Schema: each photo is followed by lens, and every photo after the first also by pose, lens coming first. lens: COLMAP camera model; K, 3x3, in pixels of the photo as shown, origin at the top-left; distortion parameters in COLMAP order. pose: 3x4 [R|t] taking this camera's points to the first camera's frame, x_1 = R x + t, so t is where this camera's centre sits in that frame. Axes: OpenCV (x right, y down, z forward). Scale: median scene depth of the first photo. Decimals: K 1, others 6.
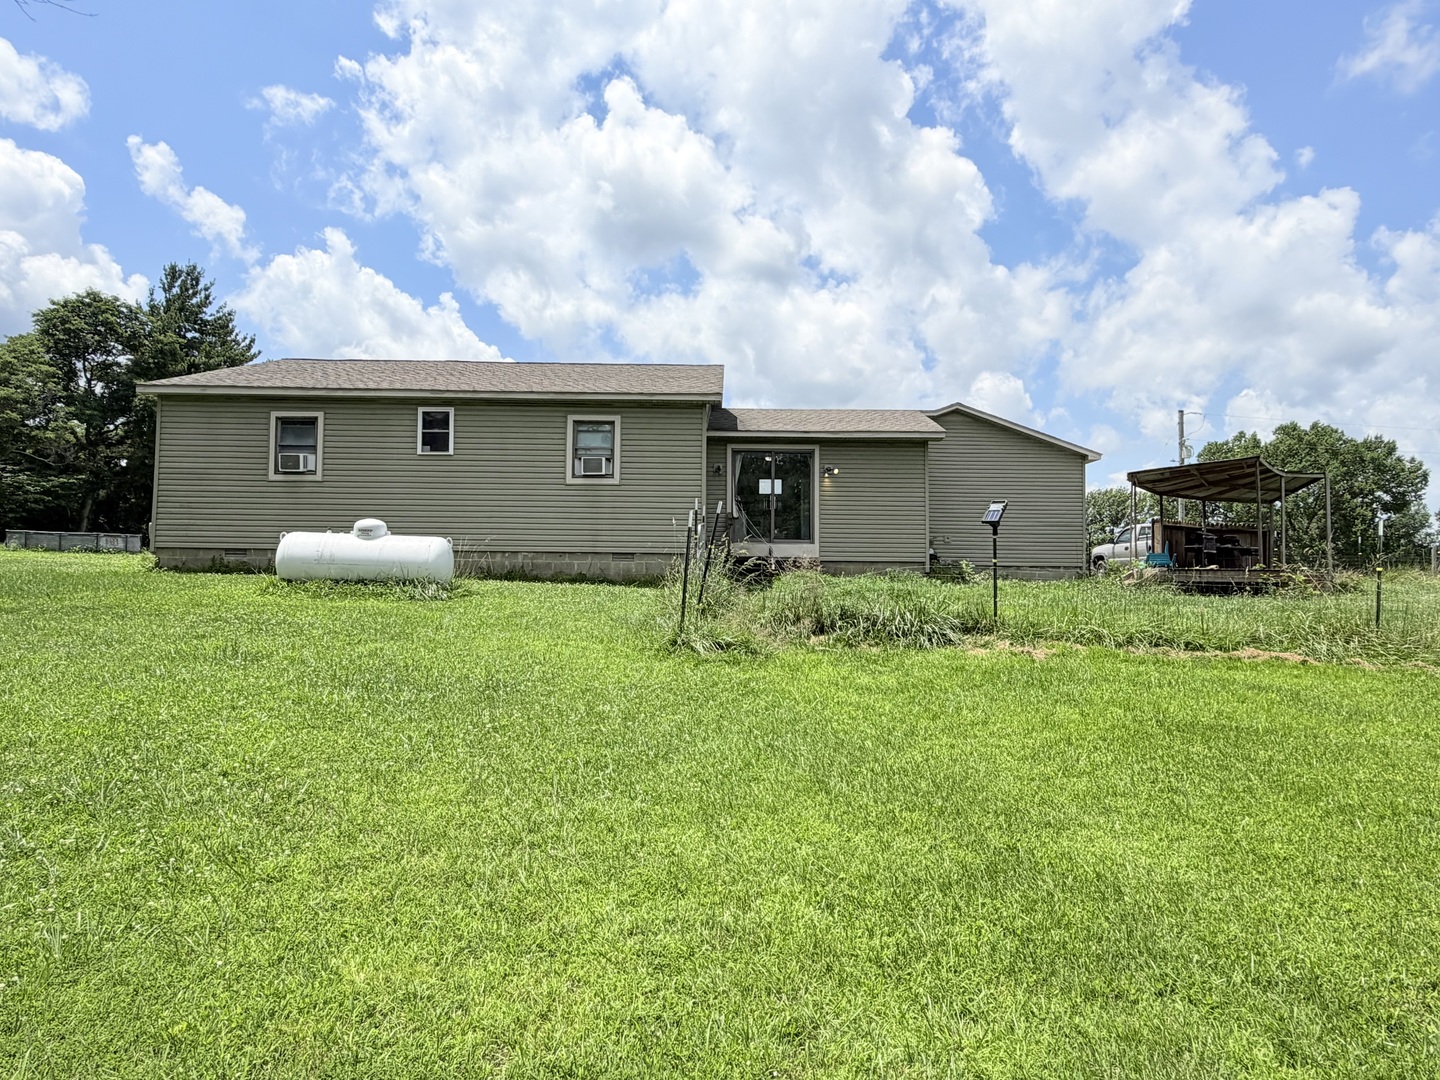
lens RADIAL K [[924.2, 0, 716.0], [0, 924.2, 542.9], [0, 0, 1]] dist [-0.000724, 0.002446]
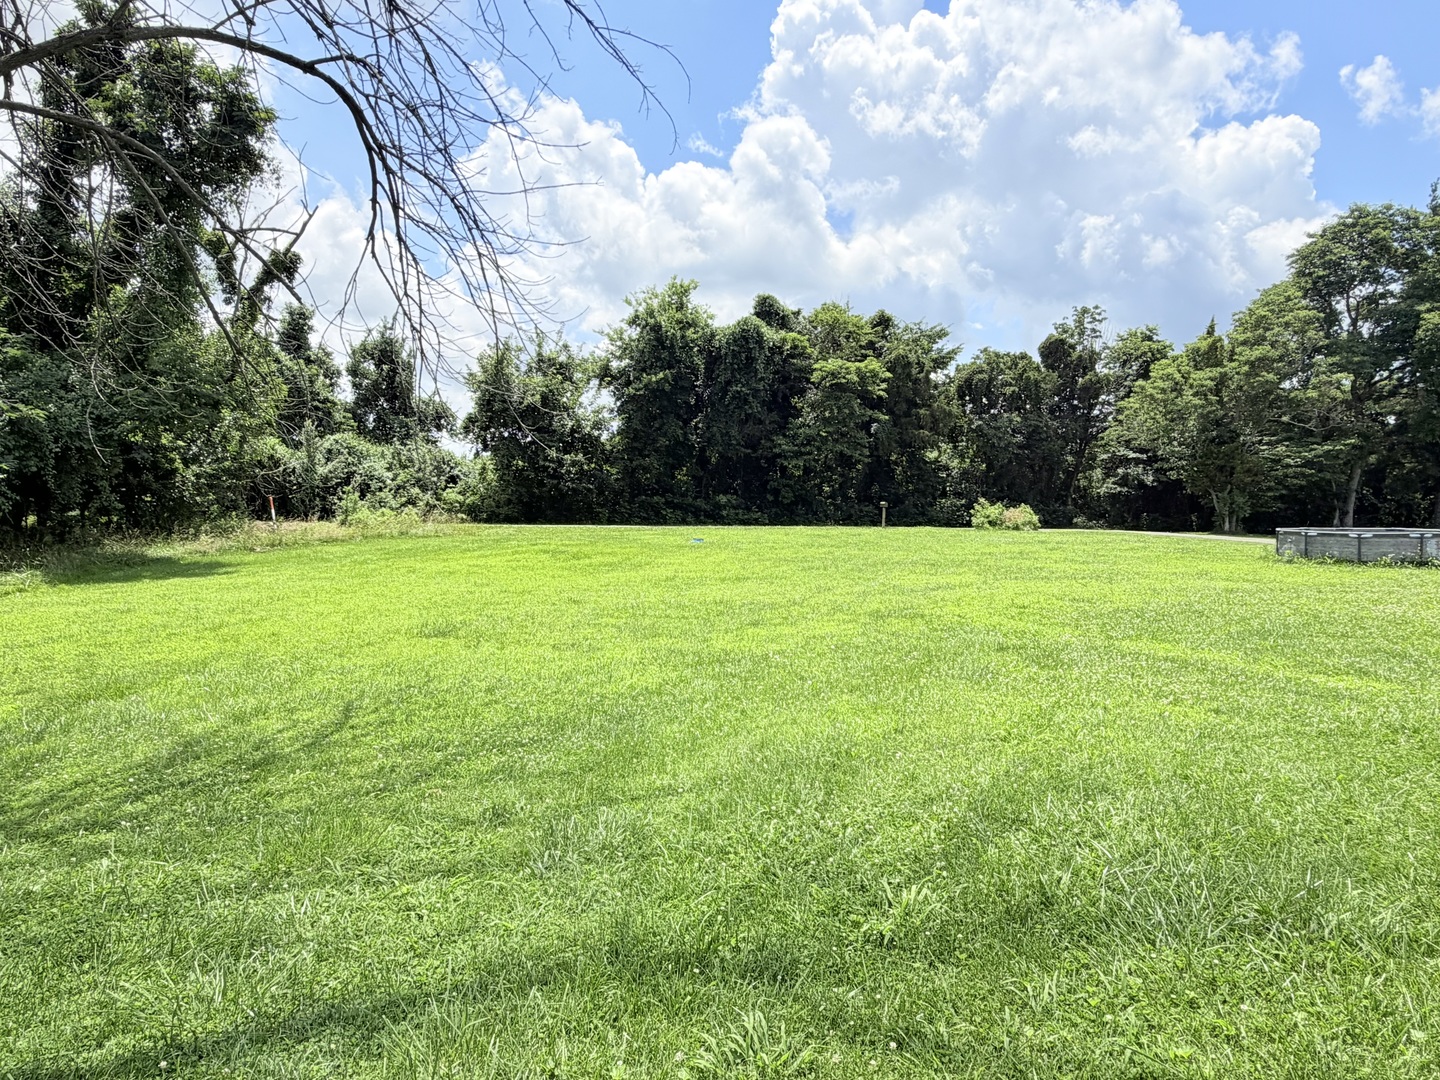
lens RADIAL K [[924.2, 0, 717.8], [0, 924.2, 540.8], [0, 0, 1]] dist [-0.000724, 0.002446]
pose [[0.378590, 0.001250, -0.925563, -0.147978], [0.031827, 0.999390, 0.014368, -0.014042], [0.925017, -0.034897, 0.378320, 0.182308]]
